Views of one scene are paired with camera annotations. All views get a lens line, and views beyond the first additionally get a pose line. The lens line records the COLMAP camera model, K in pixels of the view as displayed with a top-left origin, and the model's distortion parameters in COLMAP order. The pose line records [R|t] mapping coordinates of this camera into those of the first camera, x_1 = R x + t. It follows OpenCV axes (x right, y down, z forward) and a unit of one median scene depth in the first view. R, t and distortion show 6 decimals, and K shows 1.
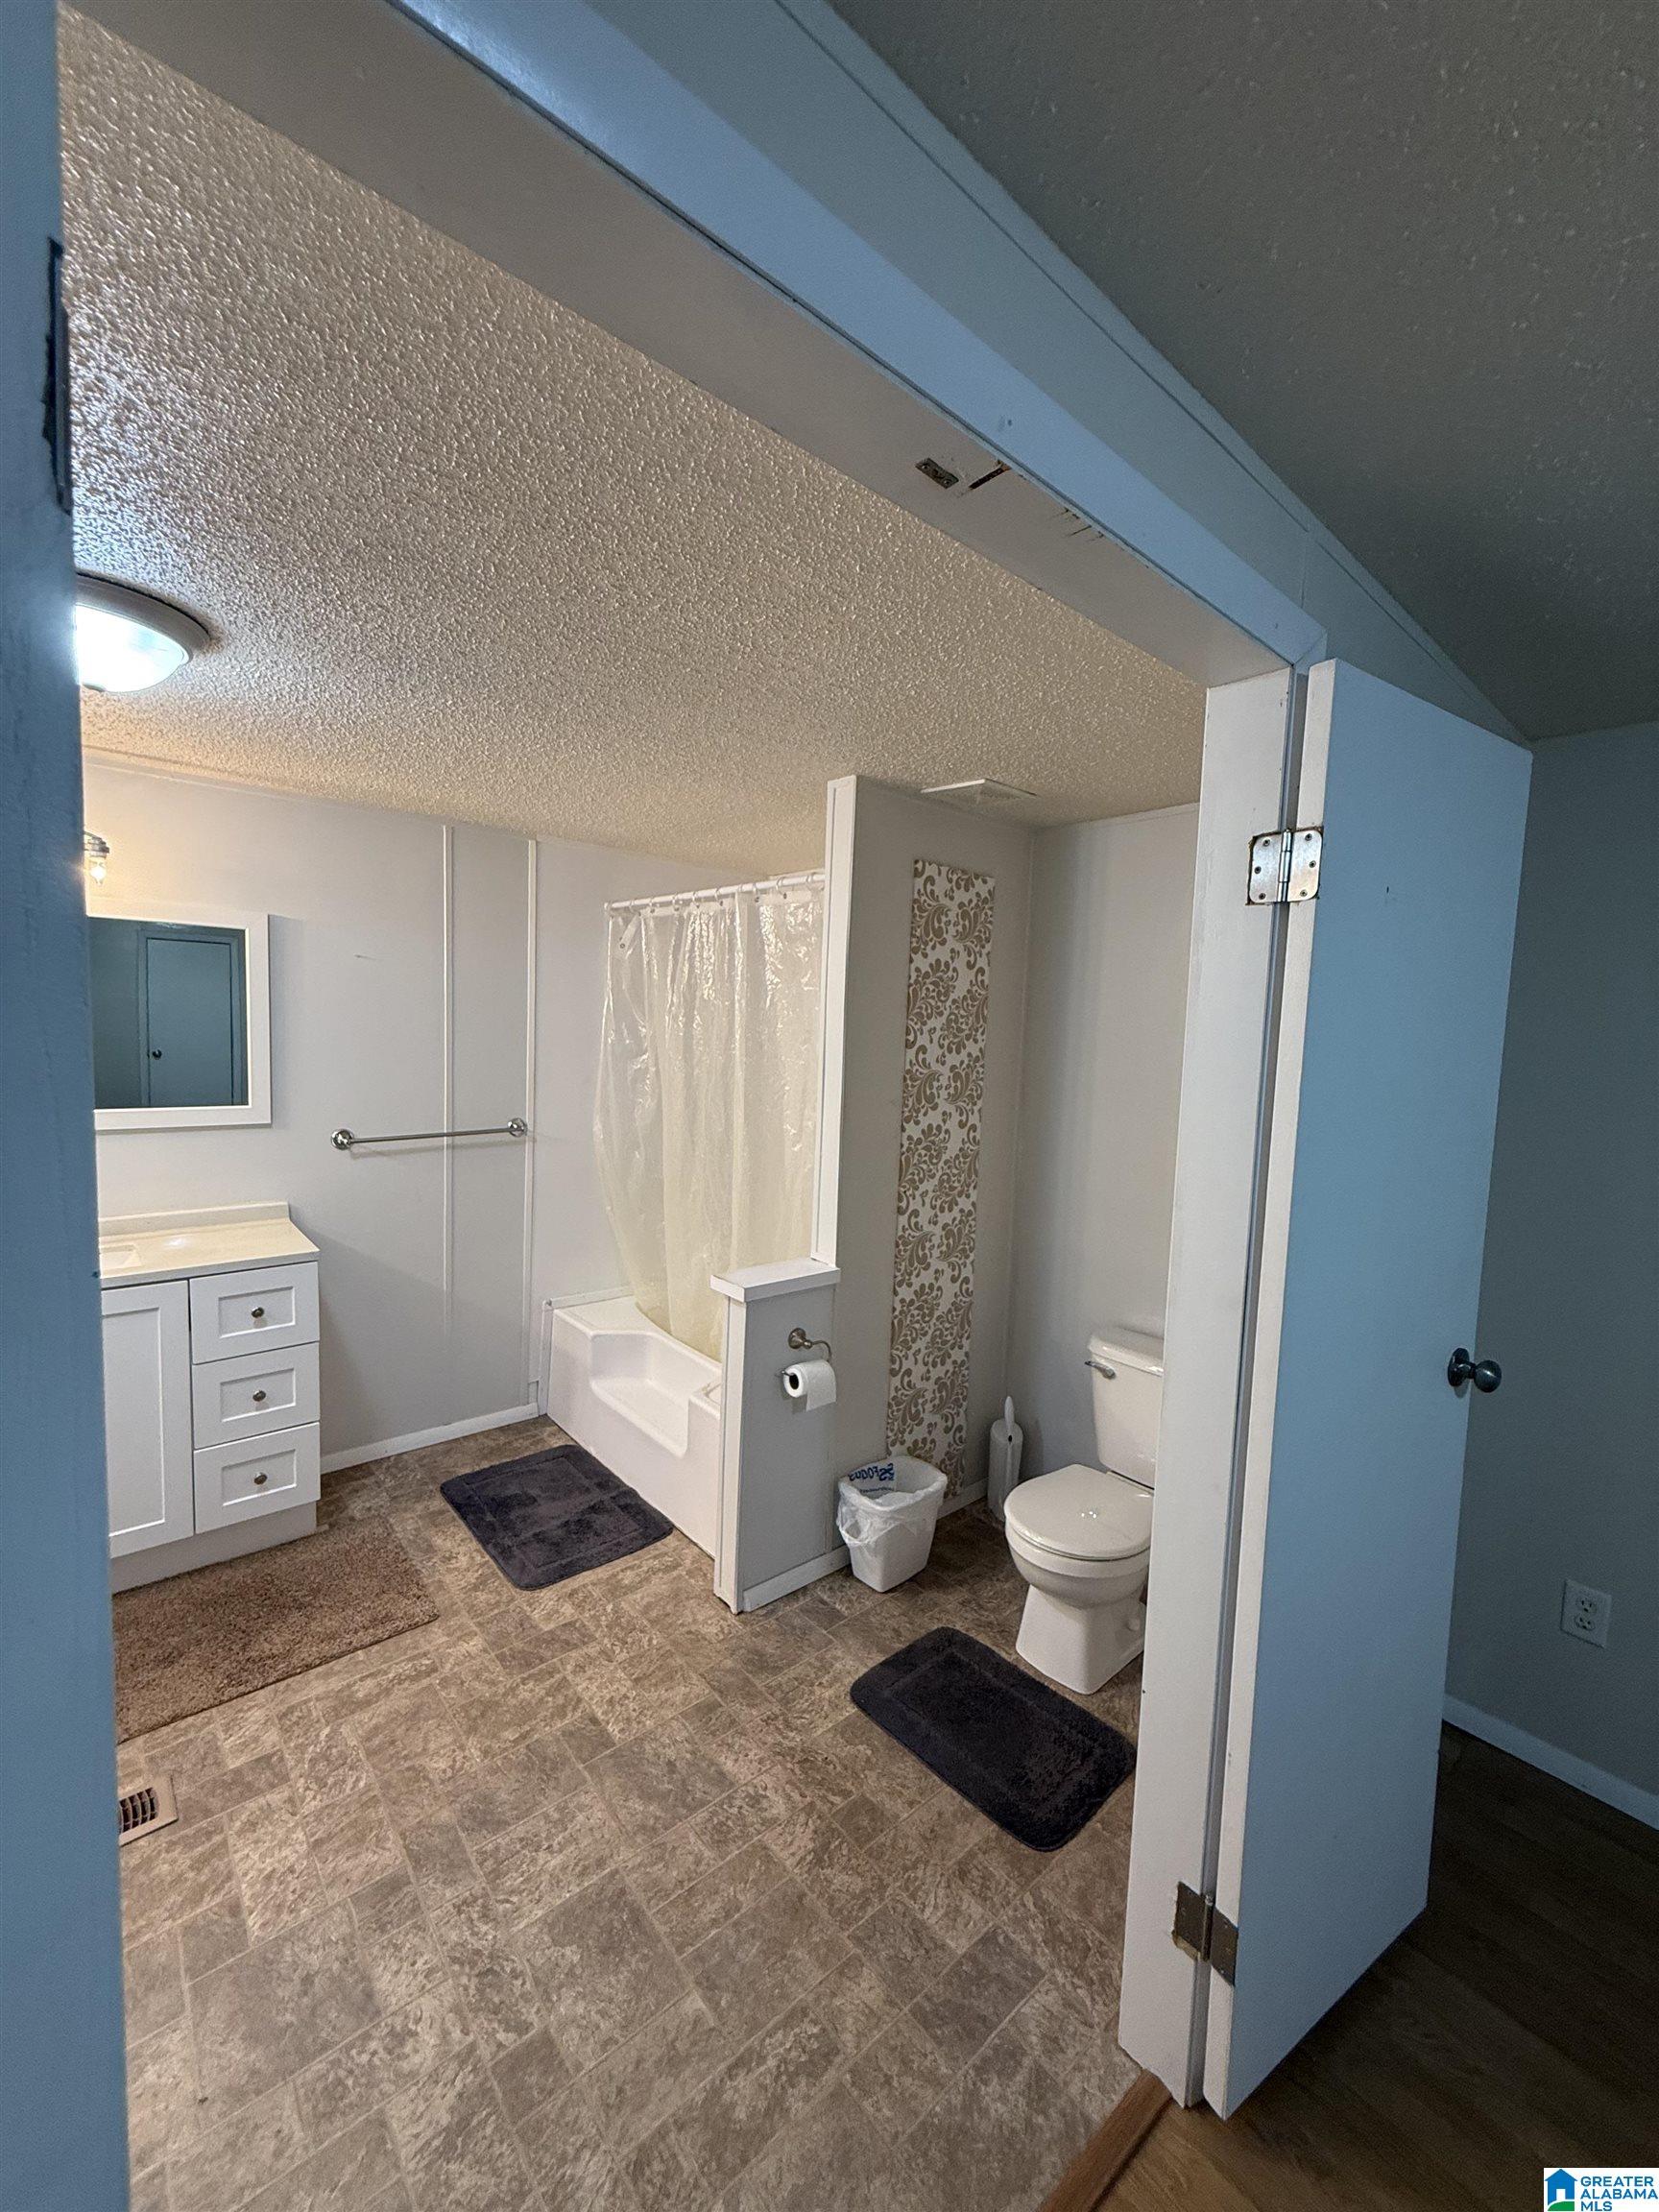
lens RADIAL K [[879.0, 0, 829.5], [0, 879.0, 1106.0], [0, 0, 1]] dist [-0.000105, 0.000112]
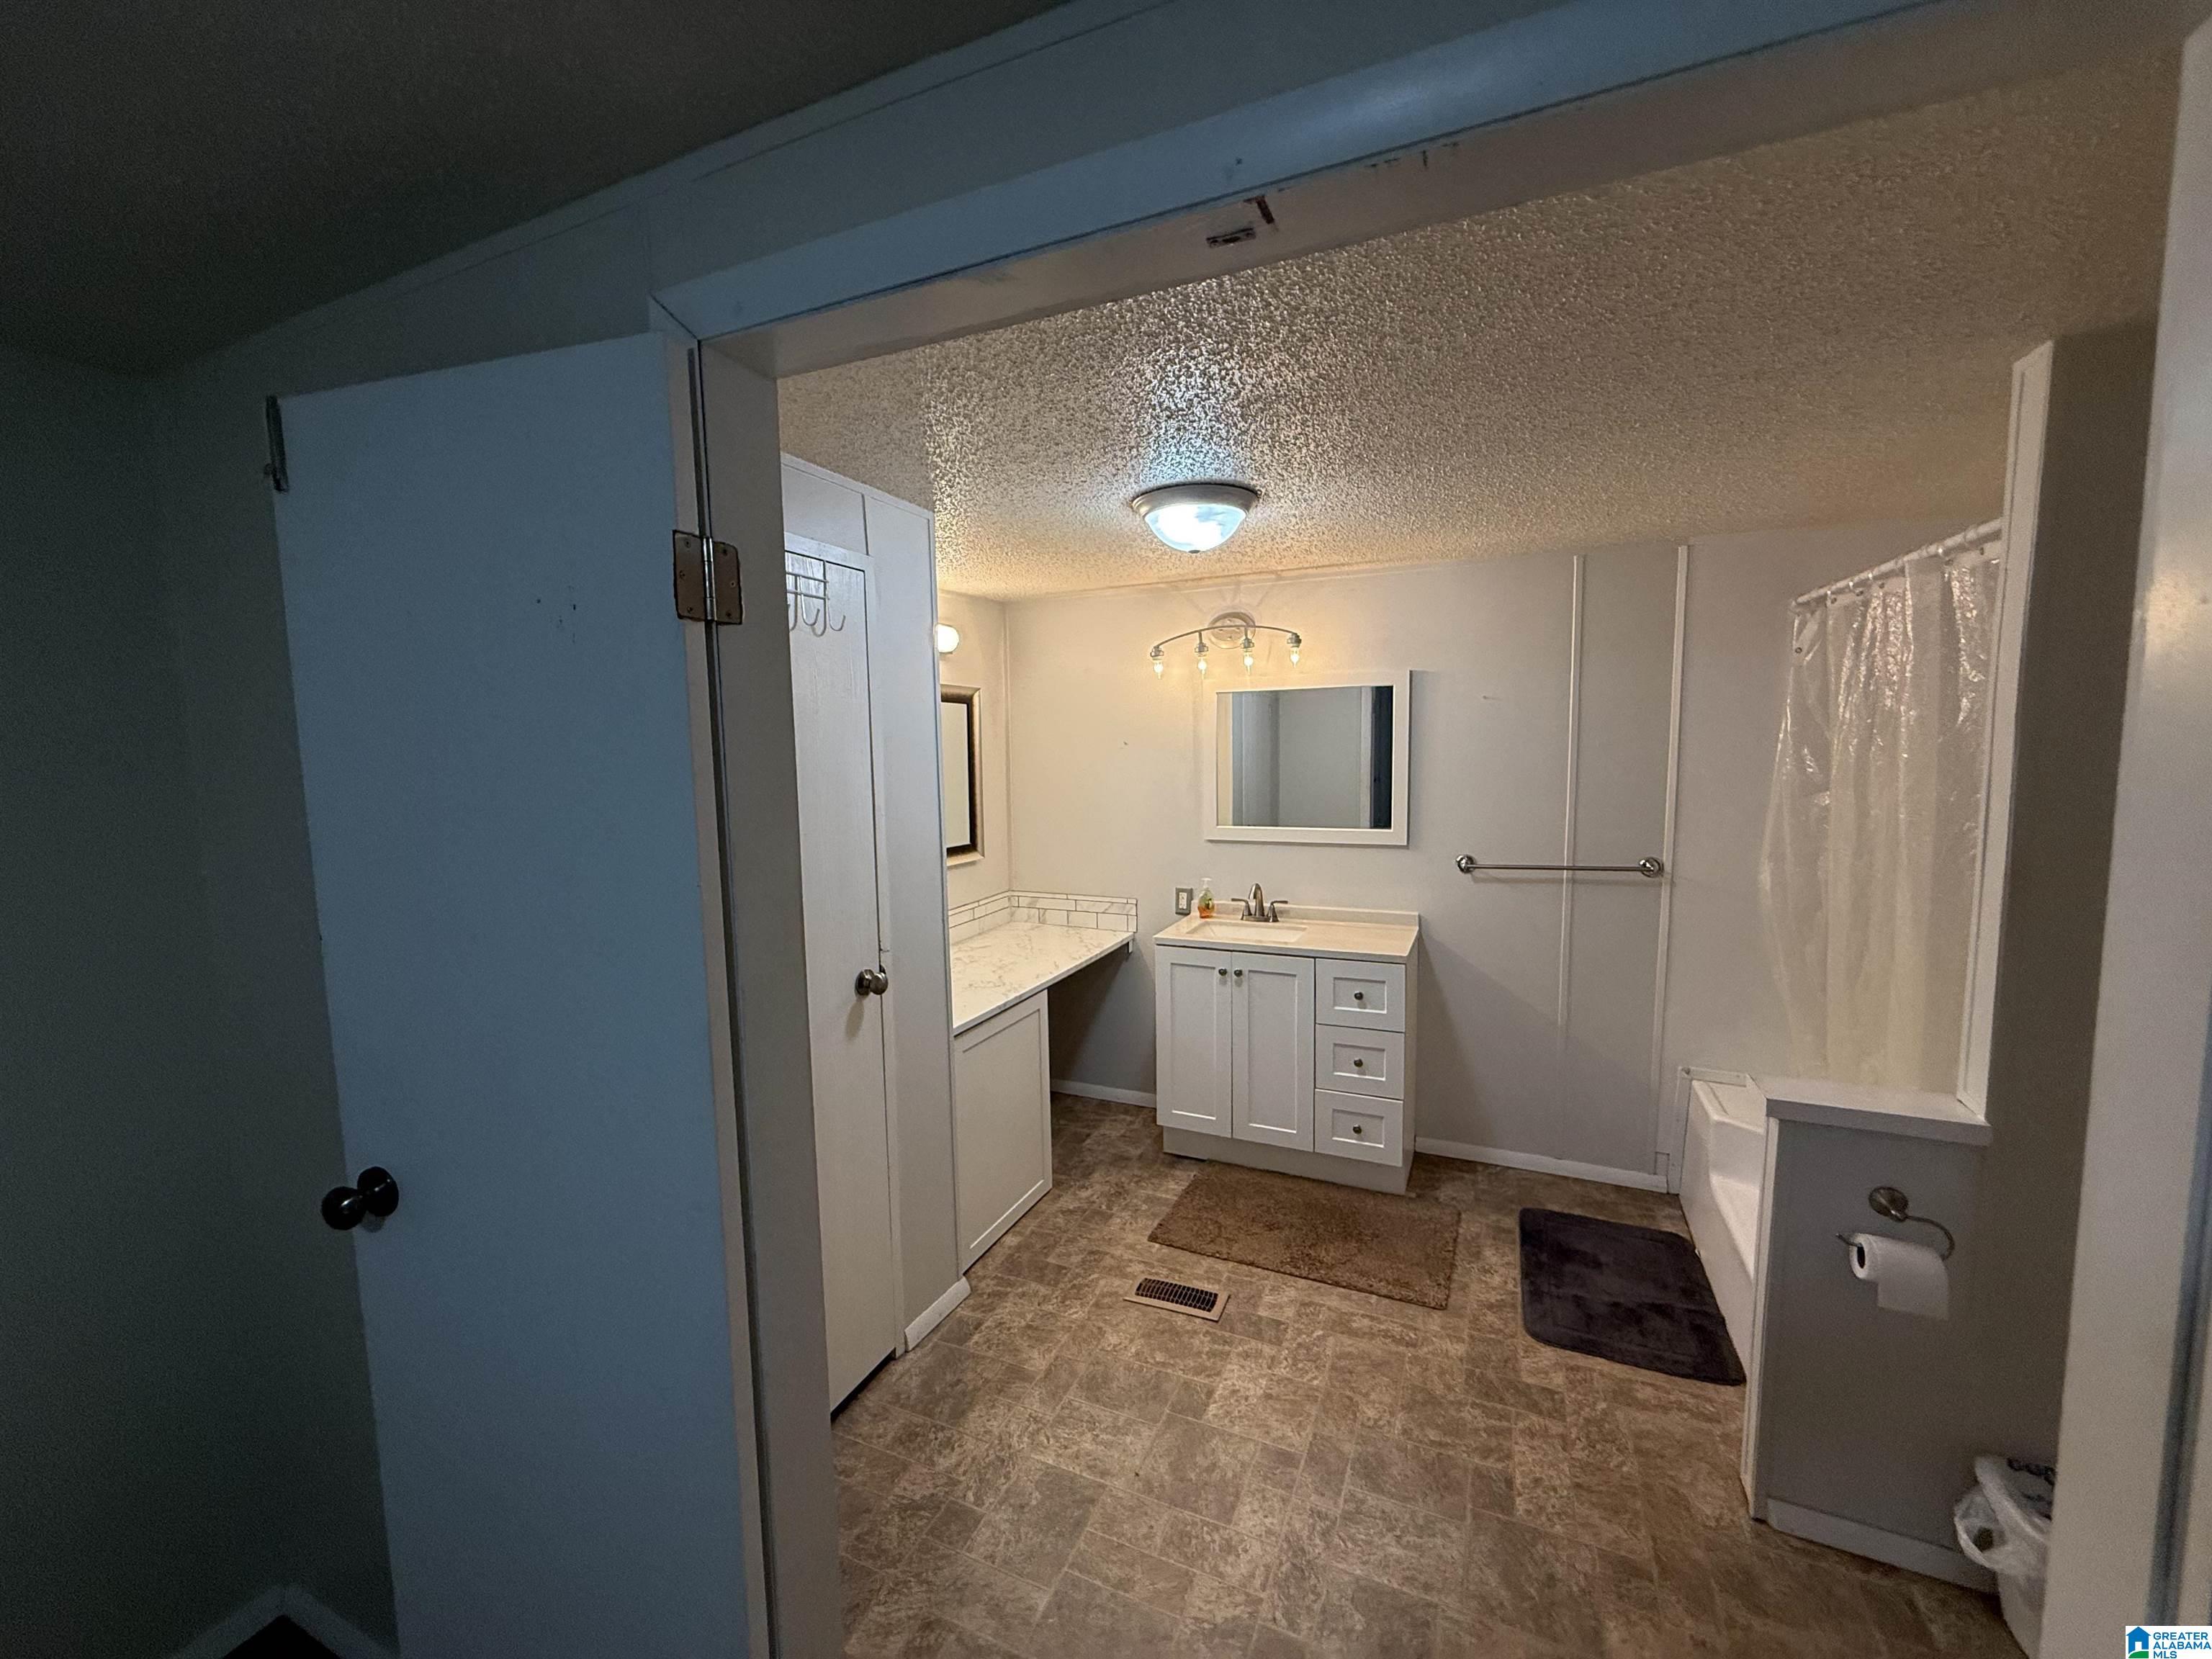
lens RADIAL K [[879.0, 0, 1107.6], [0, 879.0, 834.1], [0, 0, 1]] dist [-0.000105, 0.000112]
pose [[0.423407, 0.049578, -0.904582, 0.331020], [-0.048243, 0.998319, 0.032134, -0.017394], [0.904654, 0.030034, 0.425087, 0.148457]]
